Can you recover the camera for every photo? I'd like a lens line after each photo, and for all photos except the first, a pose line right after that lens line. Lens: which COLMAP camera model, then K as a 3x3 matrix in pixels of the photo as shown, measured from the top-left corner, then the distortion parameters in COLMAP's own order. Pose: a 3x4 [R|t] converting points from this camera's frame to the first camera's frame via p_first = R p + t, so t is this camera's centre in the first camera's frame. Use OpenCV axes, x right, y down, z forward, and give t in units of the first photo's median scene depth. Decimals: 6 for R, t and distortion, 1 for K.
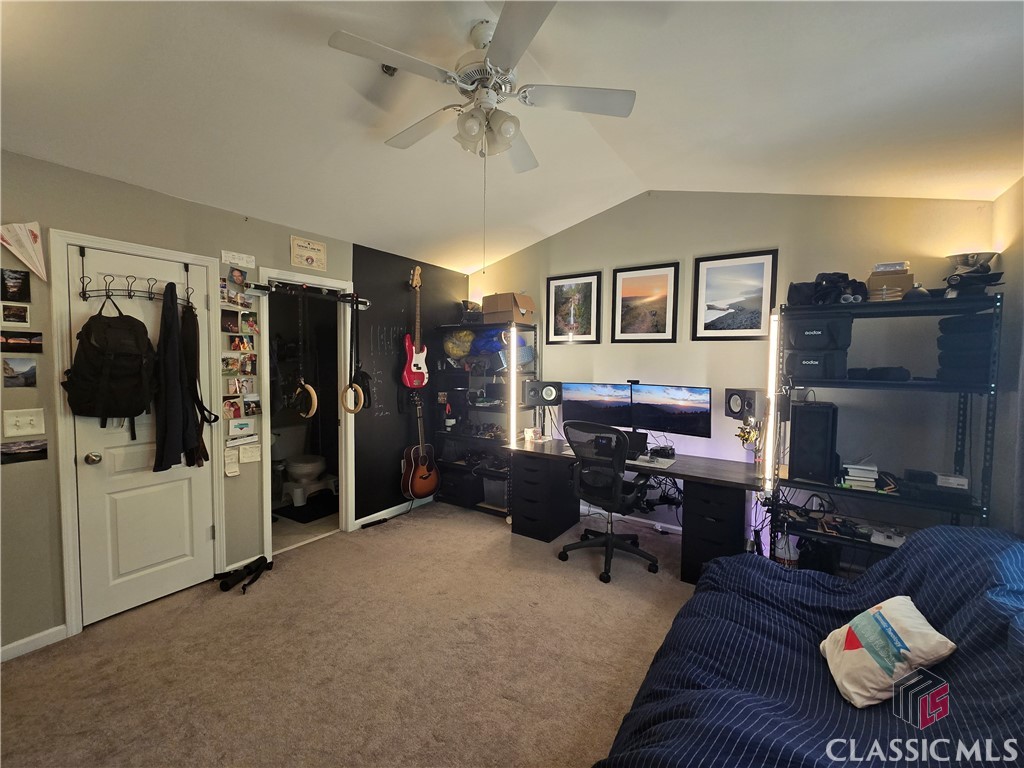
lens RADIAL K [[418.5, 0, 508.8], [0, 418.5, 381.0], [0, 0, 1]] dist [0.000074, 0.000064]
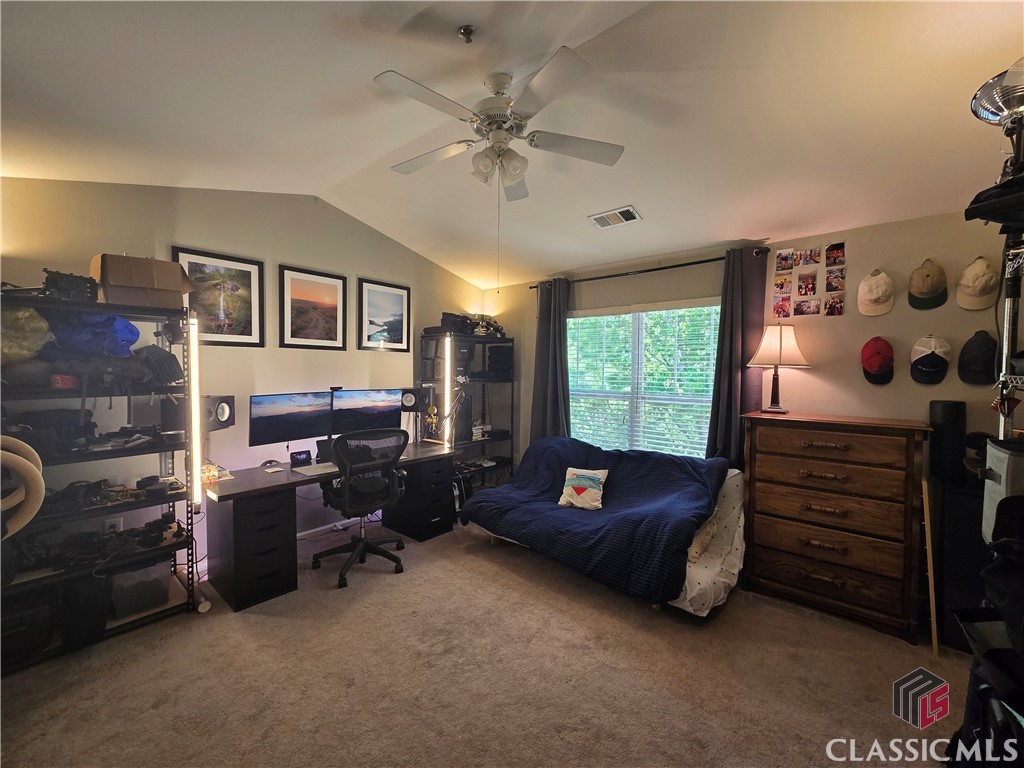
lens RADIAL K [[418.5, 0, 508.8], [0, 418.5, 381.0], [0, 0, 1]] dist [0.000074, 0.000064]
pose [[0.121278, -0.037107, 0.991925, -0.634745], [0.041891, 0.998602, 0.032235, -0.030499], [-0.991734, 0.037643, 0.122663, 0.454863]]
